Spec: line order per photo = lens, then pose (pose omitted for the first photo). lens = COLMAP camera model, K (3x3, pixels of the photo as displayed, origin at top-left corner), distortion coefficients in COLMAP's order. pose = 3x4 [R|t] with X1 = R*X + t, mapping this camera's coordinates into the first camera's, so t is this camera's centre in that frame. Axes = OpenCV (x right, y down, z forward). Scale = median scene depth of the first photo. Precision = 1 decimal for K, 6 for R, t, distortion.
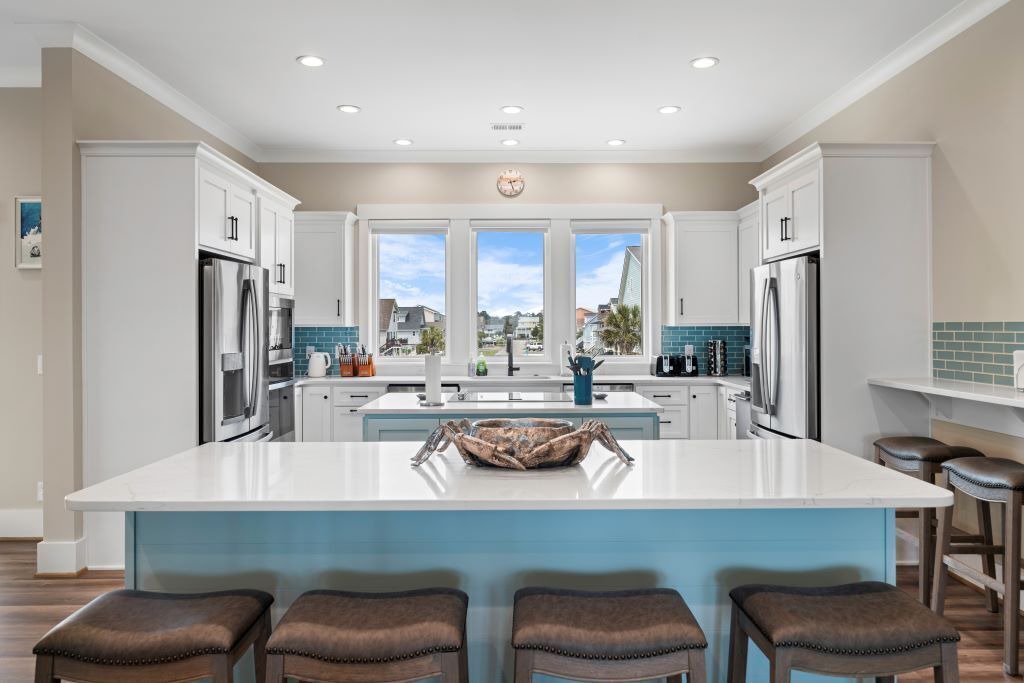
lens RADIAL K [[700.9, 0, 516.1], [0, 700.9, 322.0], [0, 0, 1]] dist [0.003936, -0.001612]
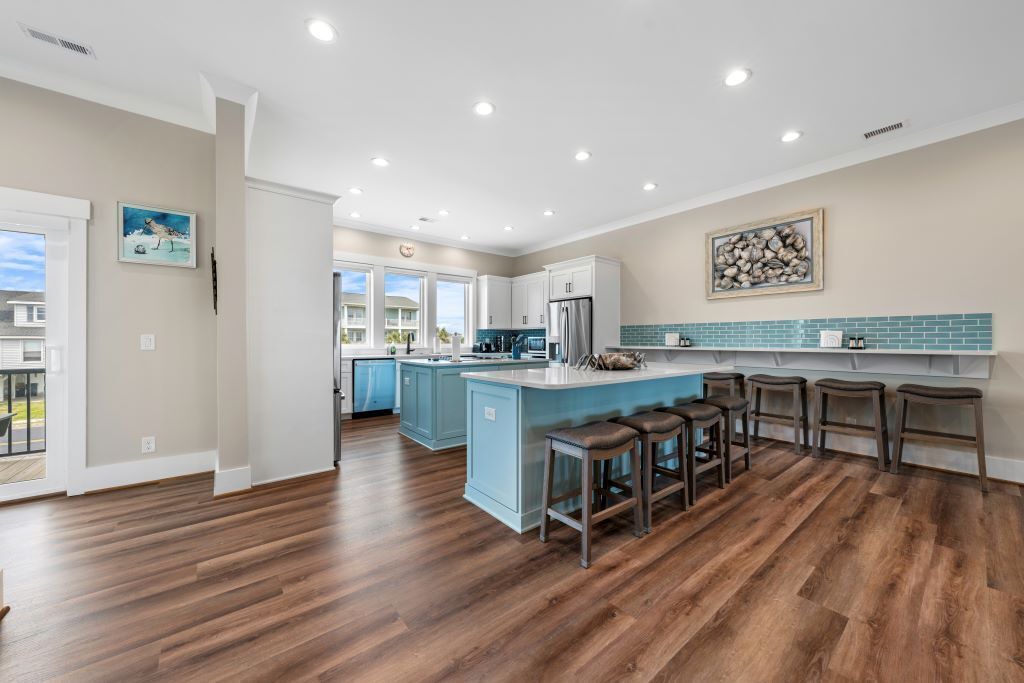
lens RADIAL K [[370.8, 0, 513.9], [0, 370.8, 342.1], [0, 0, 1]] dist [-0.001382, -0.000123]
pose [[0.787073, 0.001476, 0.616858, -0.403744], [-0.008423, 0.999930, 0.008354, 0.035247], [-0.616802, -0.011771, 0.787030, 0.065020]]
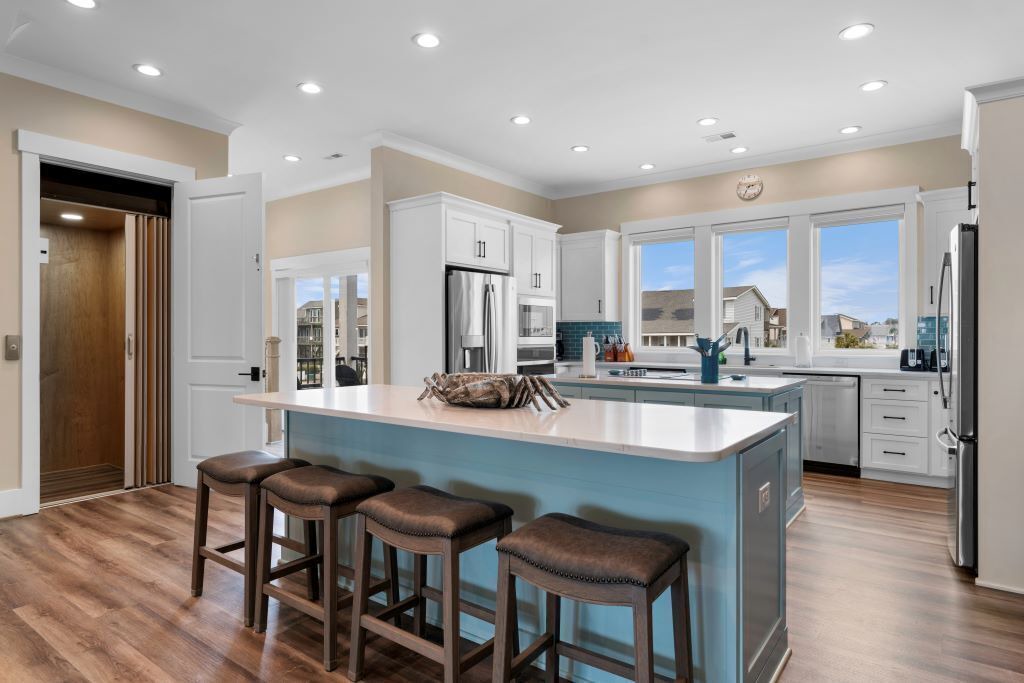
lens RADIAL K [[590.0, 0, 516.2], [0, 590.0, 337.0], [0, 0, 1]] dist [0.001138, 0.000856]
pose [[0.797388, 0.004271, -0.603451, 0.266984], [0.002436, 0.999944, 0.010296, 0.023190], [0.603461, -0.009680, 0.797333, 0.058091]]
